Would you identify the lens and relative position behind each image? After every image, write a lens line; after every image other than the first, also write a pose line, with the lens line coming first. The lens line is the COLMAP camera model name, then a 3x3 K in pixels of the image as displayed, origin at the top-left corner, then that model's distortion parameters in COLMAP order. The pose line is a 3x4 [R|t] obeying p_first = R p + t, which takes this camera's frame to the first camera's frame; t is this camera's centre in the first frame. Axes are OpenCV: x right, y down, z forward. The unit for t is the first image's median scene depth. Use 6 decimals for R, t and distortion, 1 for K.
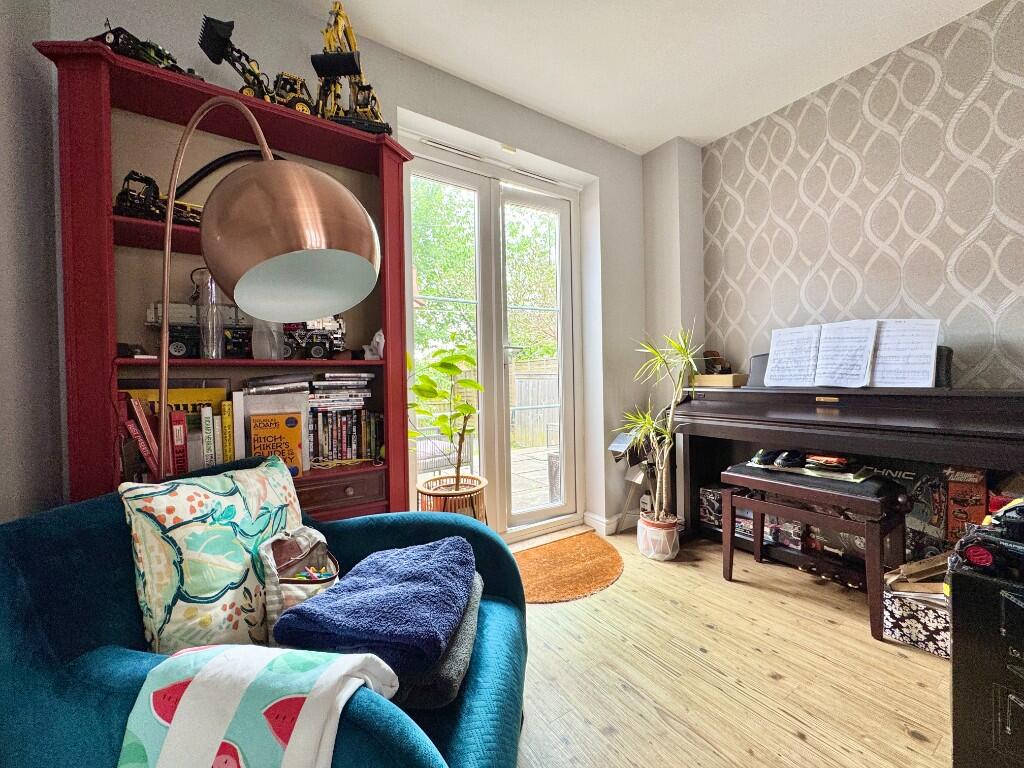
lens RADIAL K [[410.2, 0, 514.6], [0, 410.2, 386.6], [0, 0, 1]] dist [-0.004161, 0.000705]
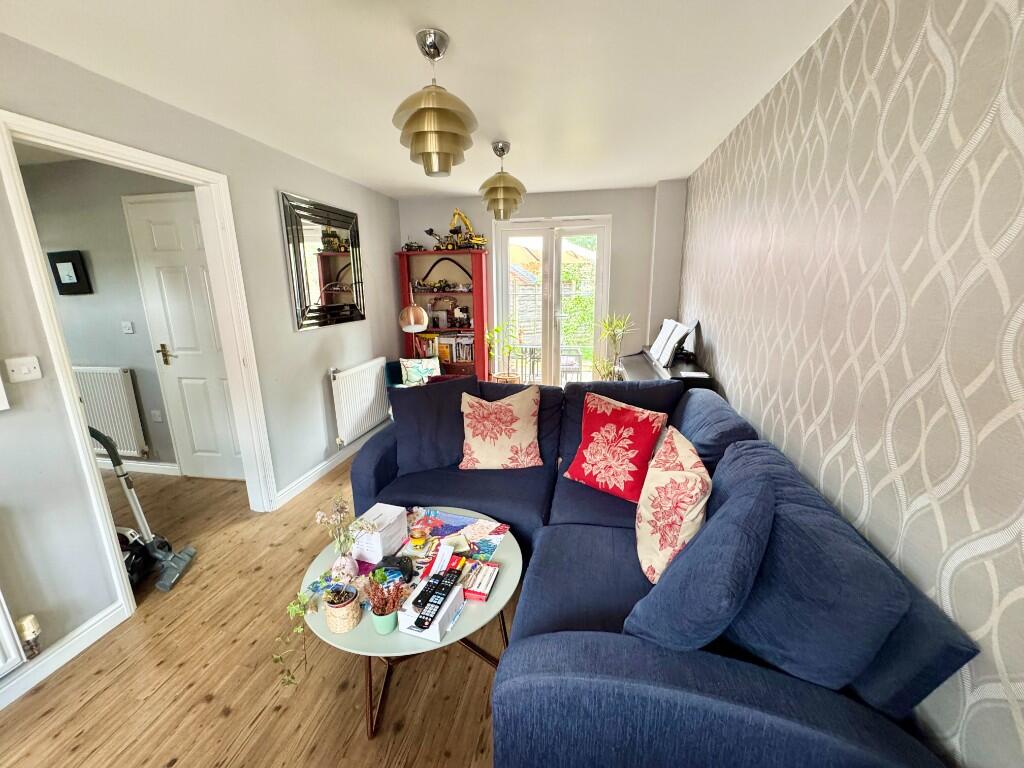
lens RADIAL K [[410.2, 0, 511.4], [0, 410.2, 381.3], [0, 0, 1]] dist [-0.004161, 0.000705]
pose [[0.712149, 0.175524, -0.679731, 2.167734], [-0.015539, 0.971943, 0.234701, -0.436795], [0.701856, -0.156580, 0.694897, -1.025113]]
